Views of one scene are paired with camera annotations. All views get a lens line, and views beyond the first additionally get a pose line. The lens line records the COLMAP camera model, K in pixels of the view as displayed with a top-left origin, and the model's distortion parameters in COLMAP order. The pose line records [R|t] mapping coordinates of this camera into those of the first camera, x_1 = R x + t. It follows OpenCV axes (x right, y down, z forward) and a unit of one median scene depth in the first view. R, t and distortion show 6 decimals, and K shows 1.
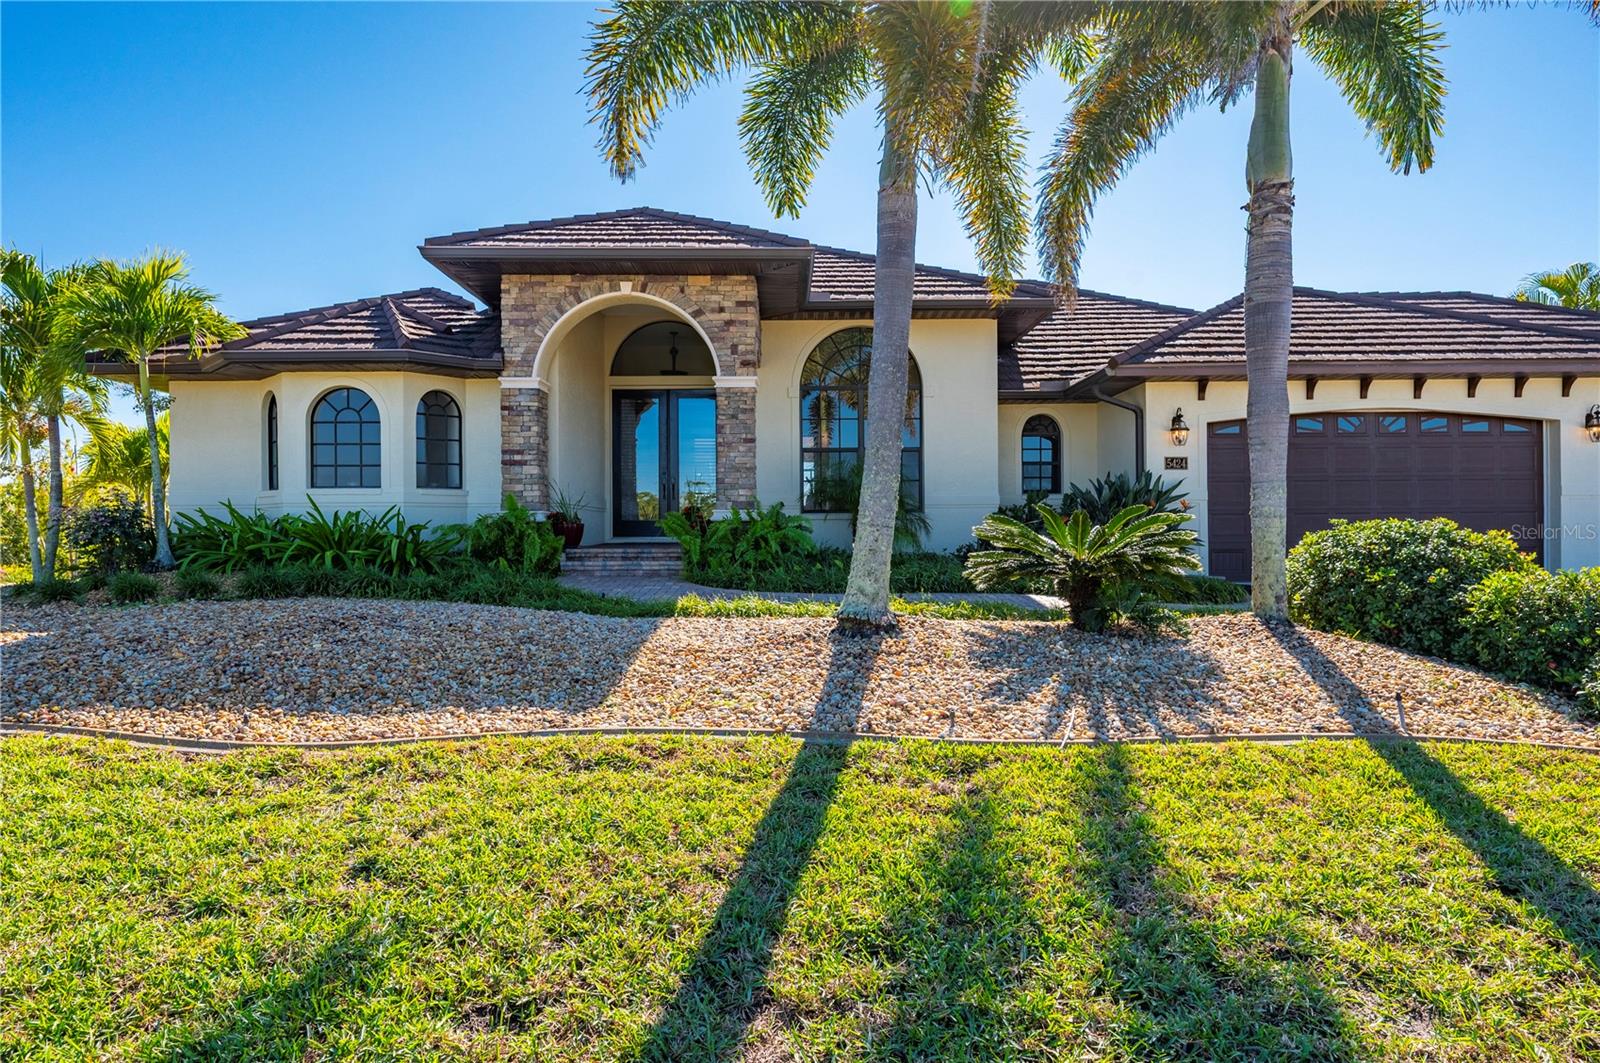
lens RADIAL K [[954.5, 0, 799.6], [0, 954.5, 520.3], [0, 0, 1]] dist [0.005924, -0.001303]
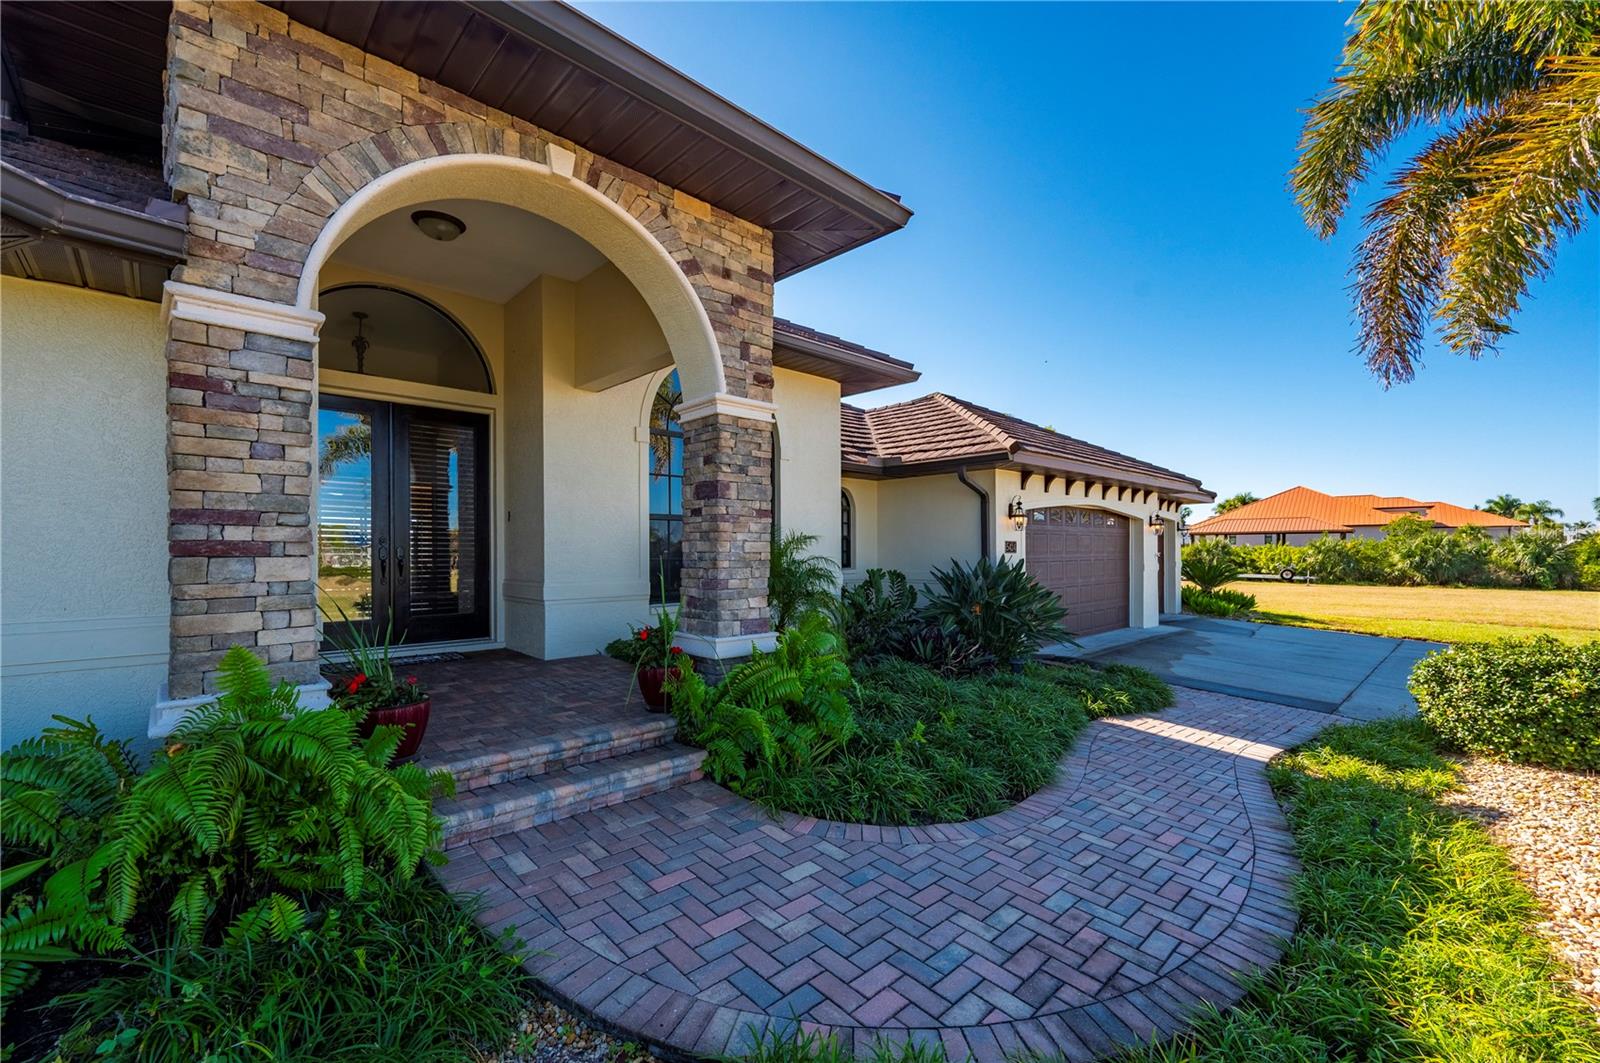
lens RADIAL K [[656.2, 0, 812.6], [0, 656.2, 551.1], [0, 0, 1]] dist [-0.003718, 0.000434]
pose [[0.732147, 0.004808, 0.681129, -0.302814], [-0.009775, 0.999946, 0.003449, -0.062142], [-0.681076, -0.009183, 0.732155, 0.688074]]
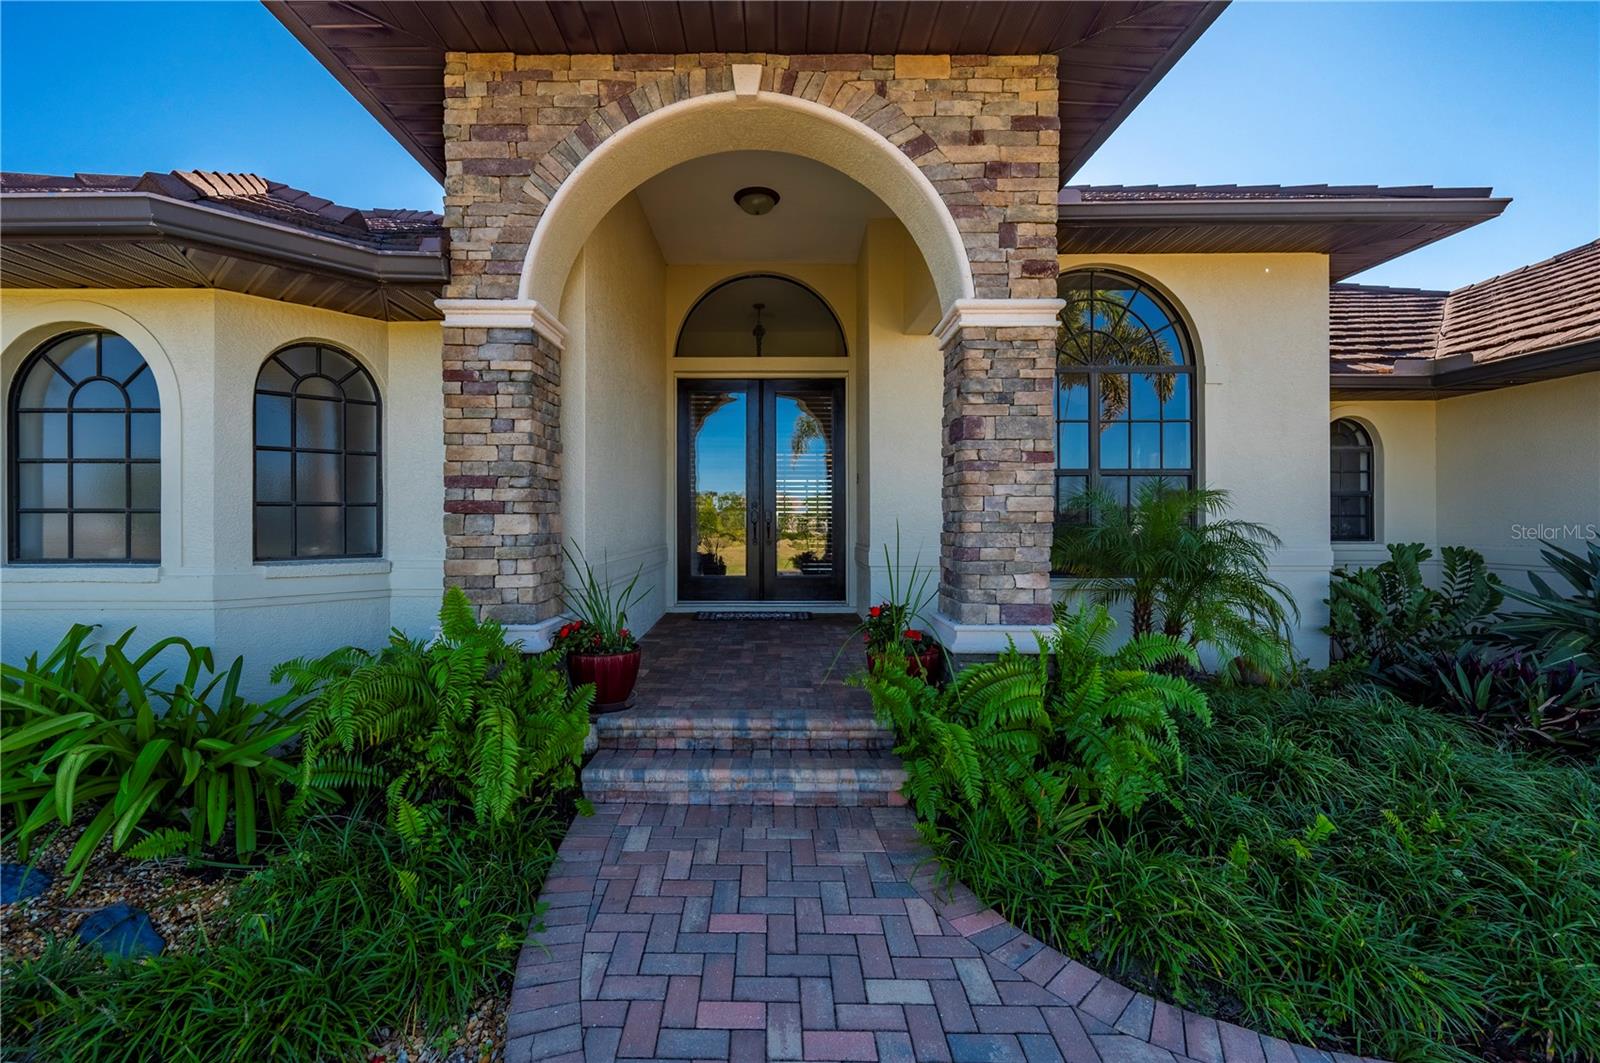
lens RADIAL K [[685.5, 0, 767.8], [0, 685.5, 519.0], [0, 0, 1]] dist [0.000088, -0.001341]
pose [[0.999751, 0.005926, -0.021528, -0.164436], [-0.005739, 0.999945, 0.008742, -0.058391], [0.021579, -0.008616, 0.999730, 0.702107]]
